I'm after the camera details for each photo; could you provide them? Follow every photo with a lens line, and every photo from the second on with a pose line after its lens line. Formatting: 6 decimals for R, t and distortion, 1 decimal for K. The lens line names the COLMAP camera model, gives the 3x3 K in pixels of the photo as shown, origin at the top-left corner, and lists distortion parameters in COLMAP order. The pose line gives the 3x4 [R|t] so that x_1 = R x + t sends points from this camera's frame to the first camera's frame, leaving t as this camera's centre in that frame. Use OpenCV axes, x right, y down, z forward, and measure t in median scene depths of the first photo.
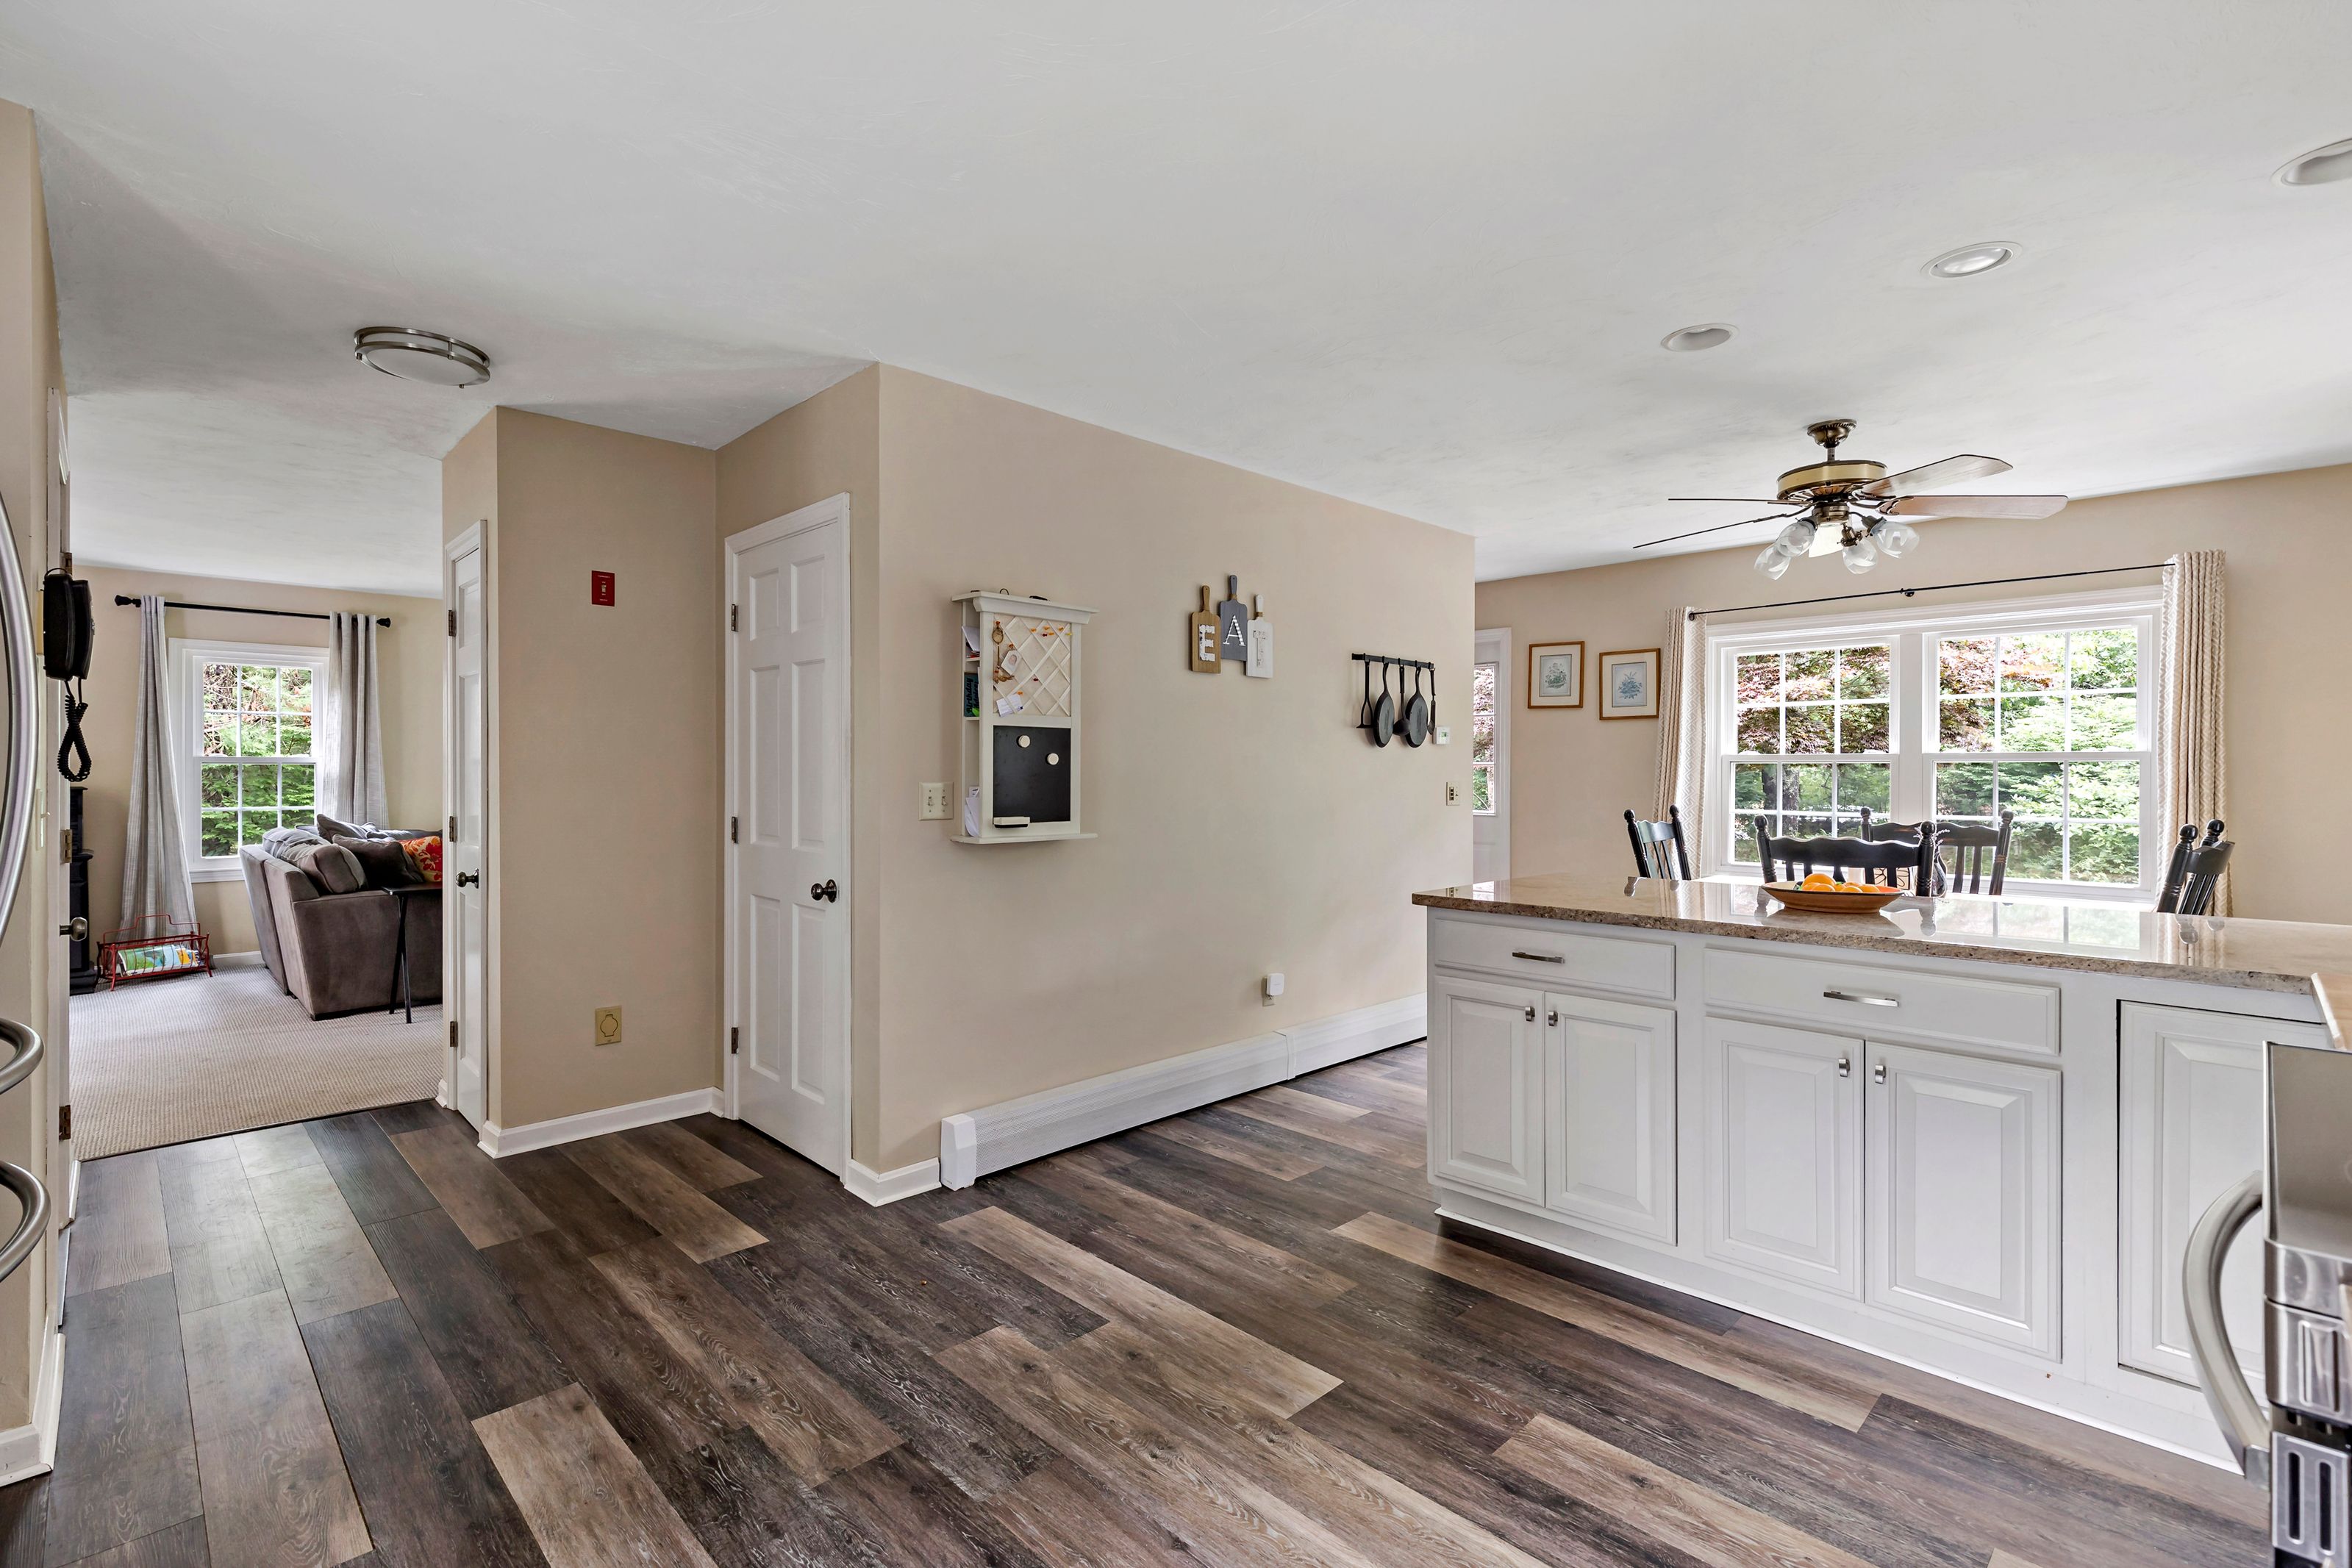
lens RADIAL K [[1078.2, 0, 1186.4], [0, 1078.2, 764.0], [0, 0, 1]] dist [0.011026, -0.003933]
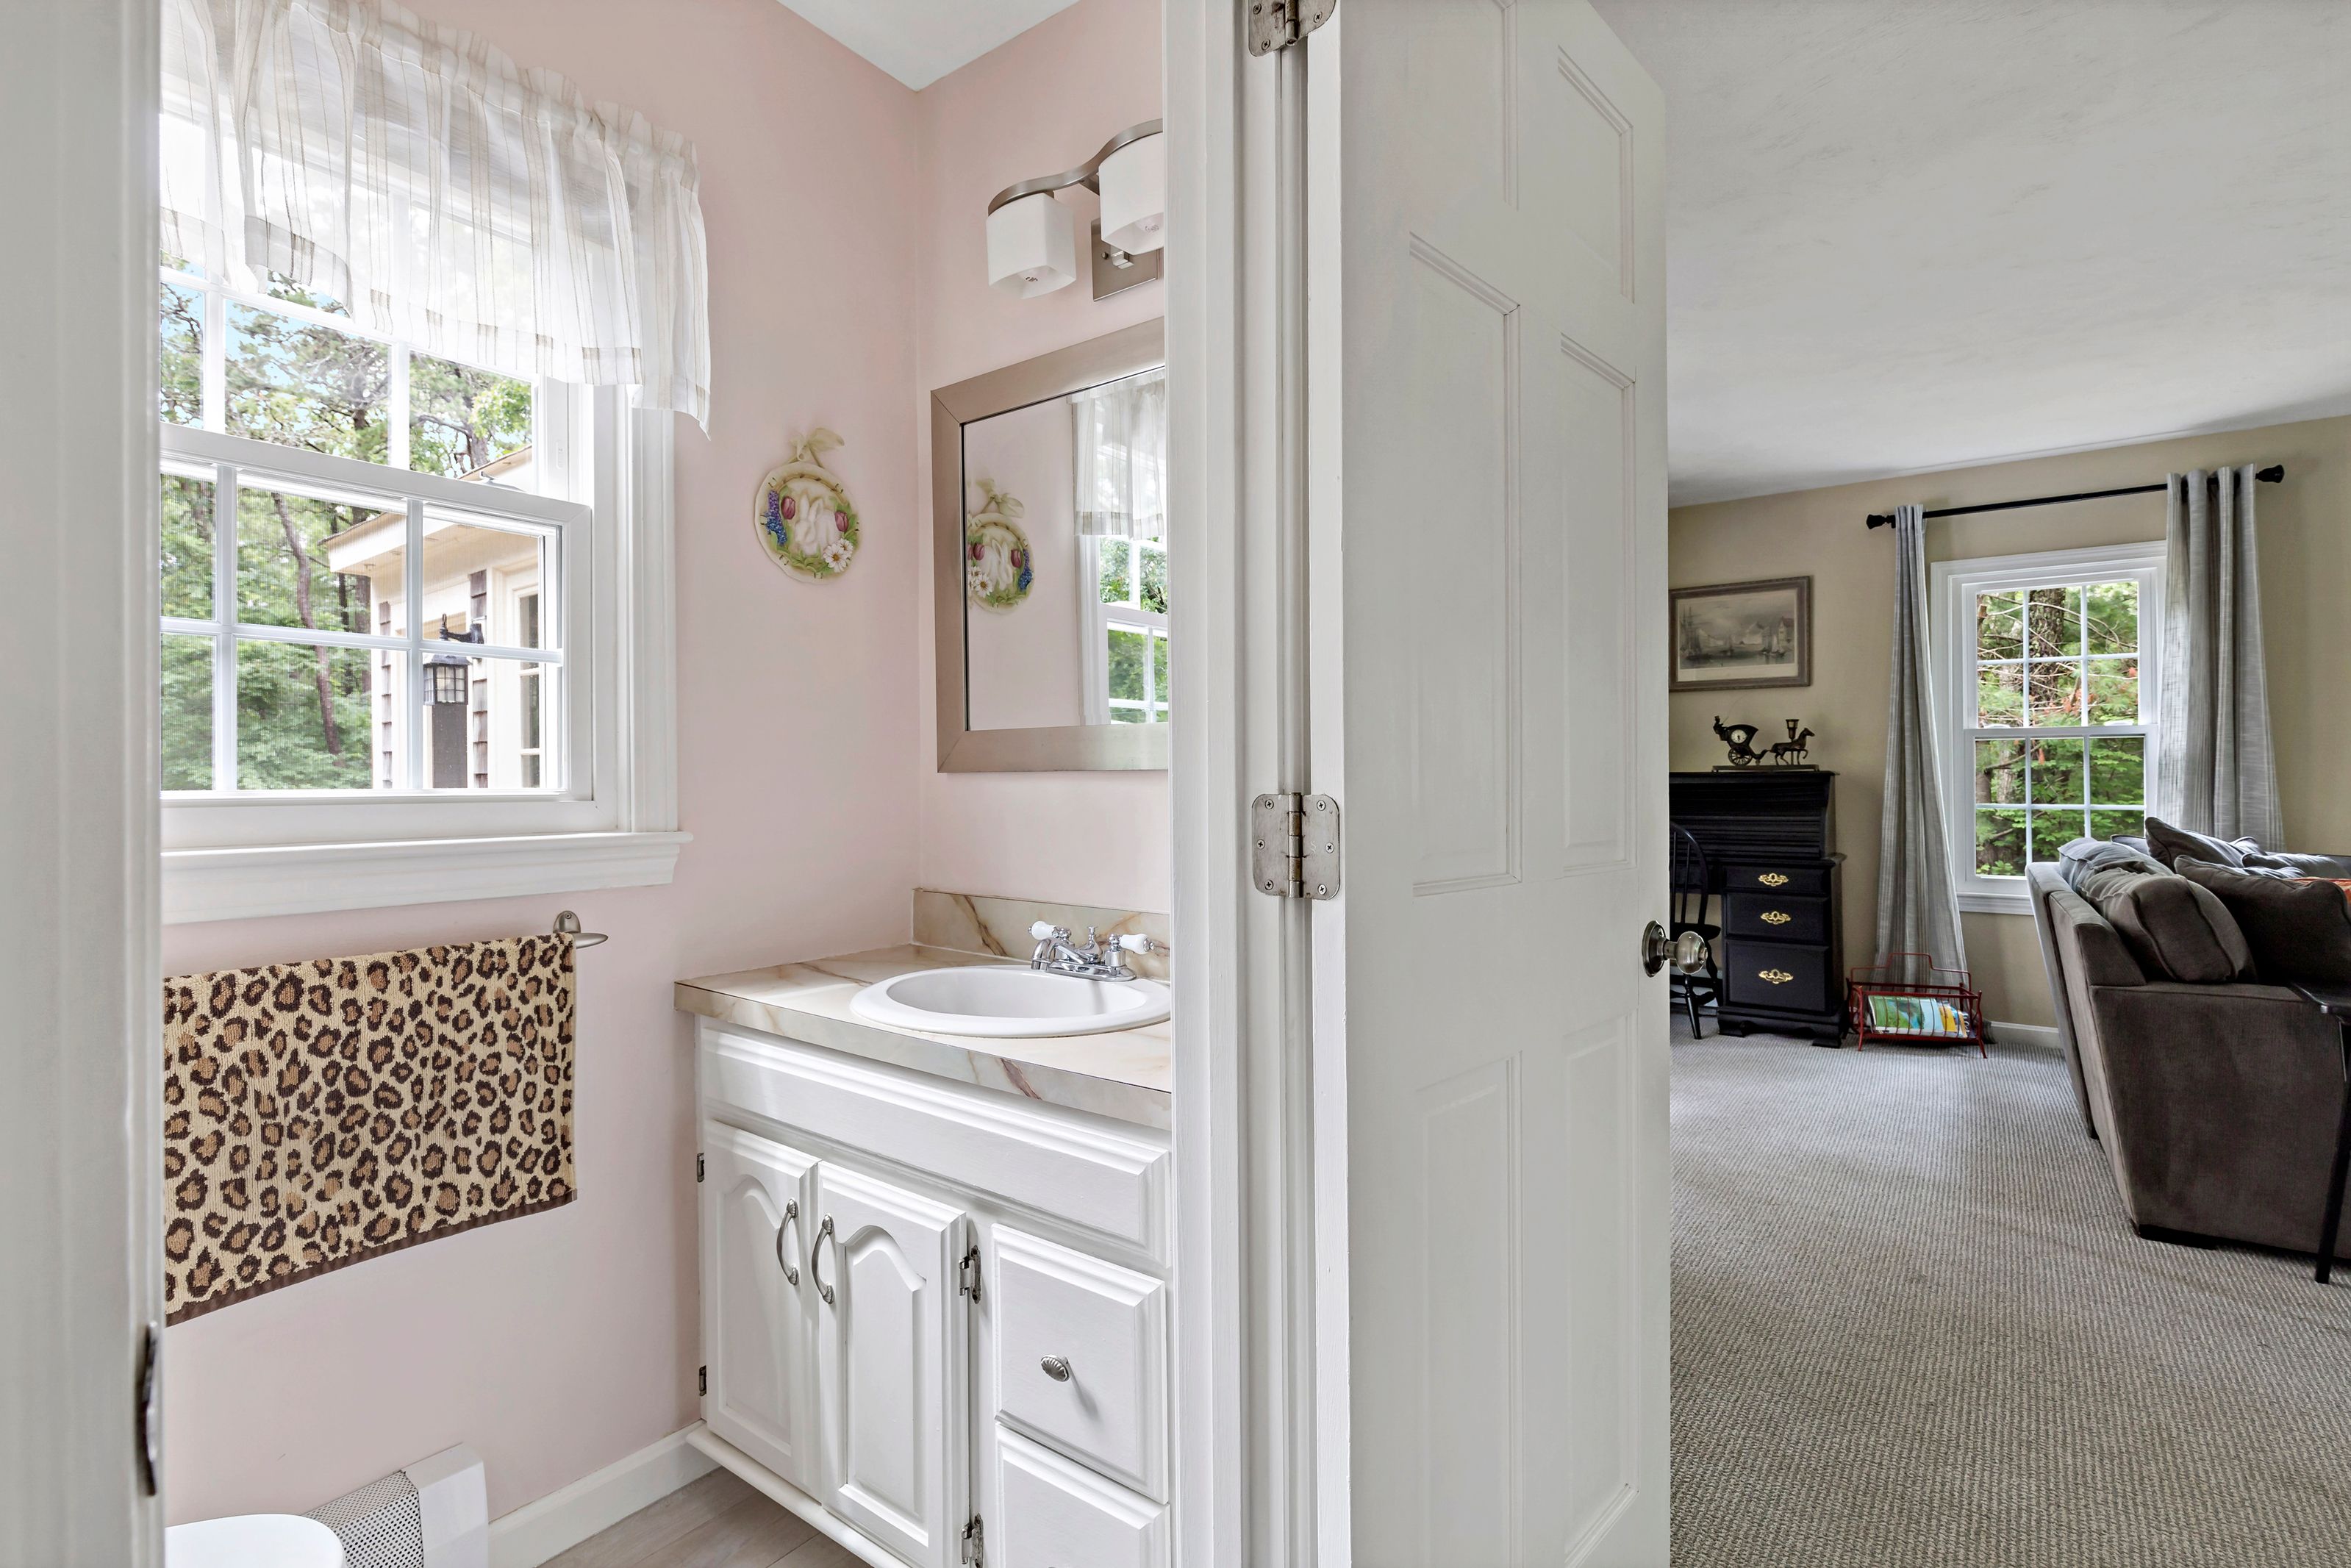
lens RADIAL K [[1077.8, 0, 1210.3], [0, 1077.8, 773.3], [0, 0, 1]] dist [0.011026, -0.003933]
pose [[0.172004, -0.007917, -0.985064, -0.325049], [0.005837, 0.999958, -0.007018, 0.024274], [0.985079, -0.004543, 0.172043, 0.417685]]
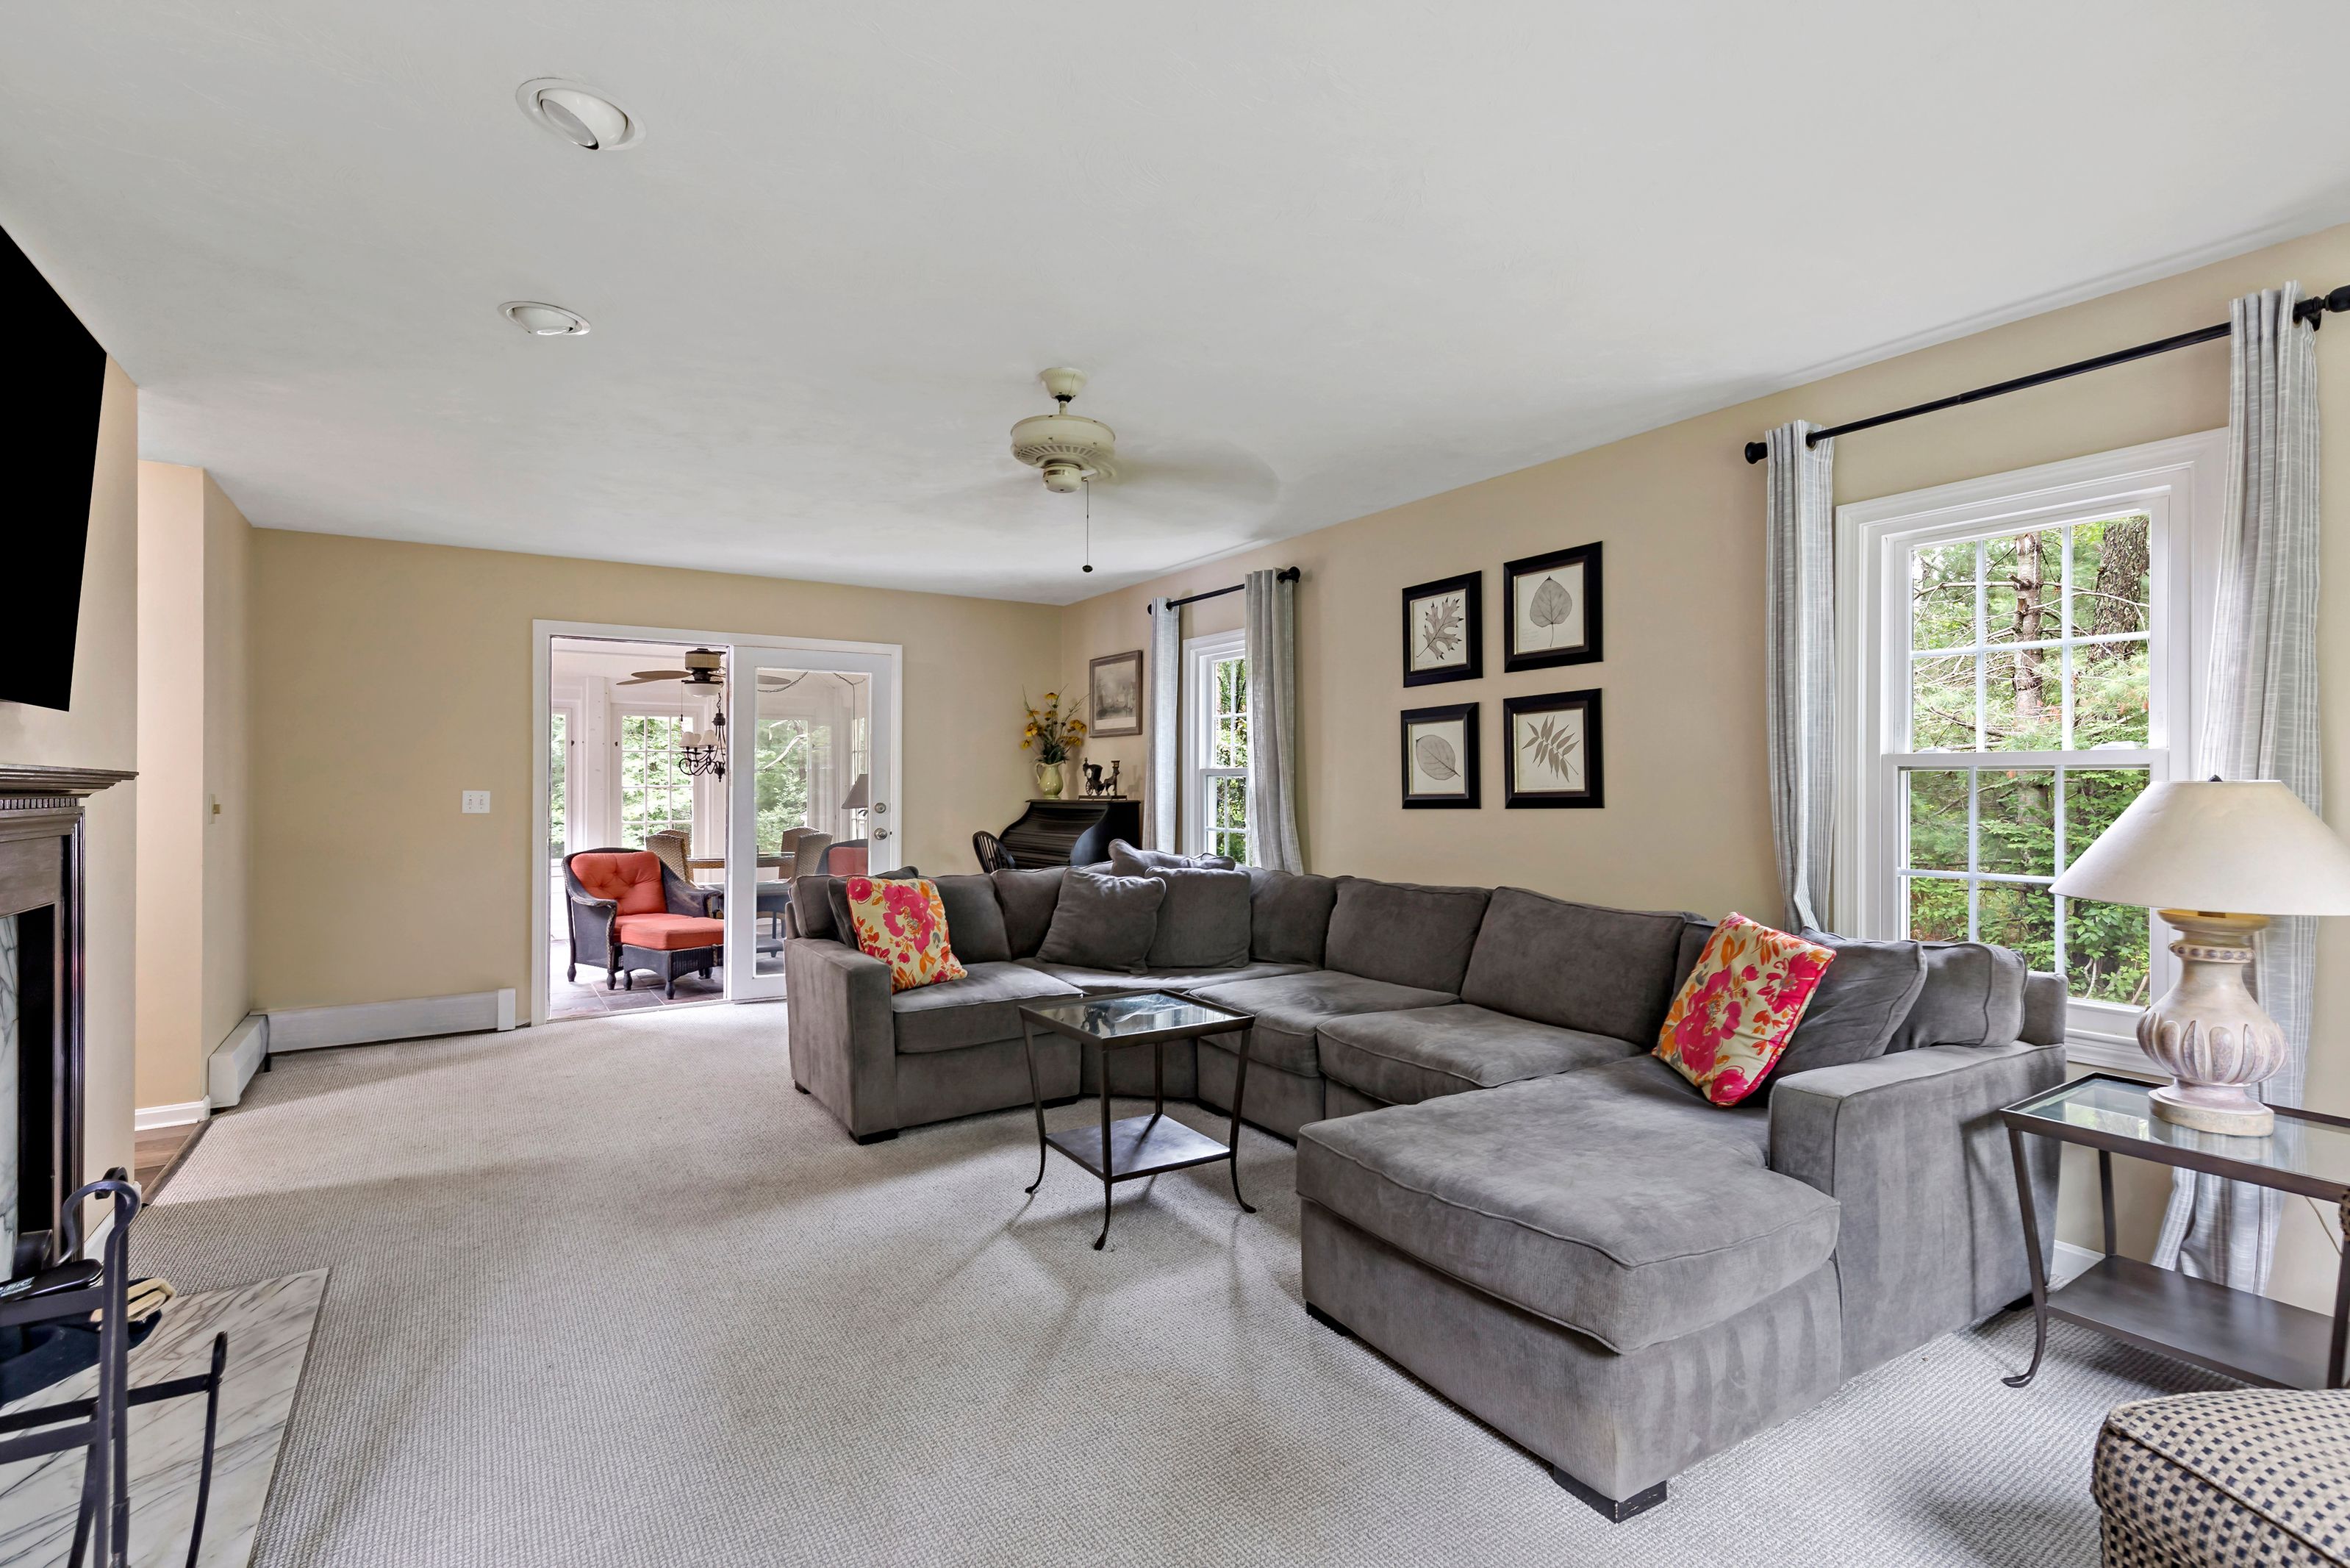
lens RADIAL K [[1077.4, 0, 1191.9], [0, 1077.4, 764.7], [0, 0, 1]] dist [0.011026, -0.003933]
pose [[-0.189495, -0.019196, -0.981694, -0.040440], [0.007348, 0.999753, -0.020967, 0.008538], [0.981854, -0.011187, -0.189308, 1.202555]]
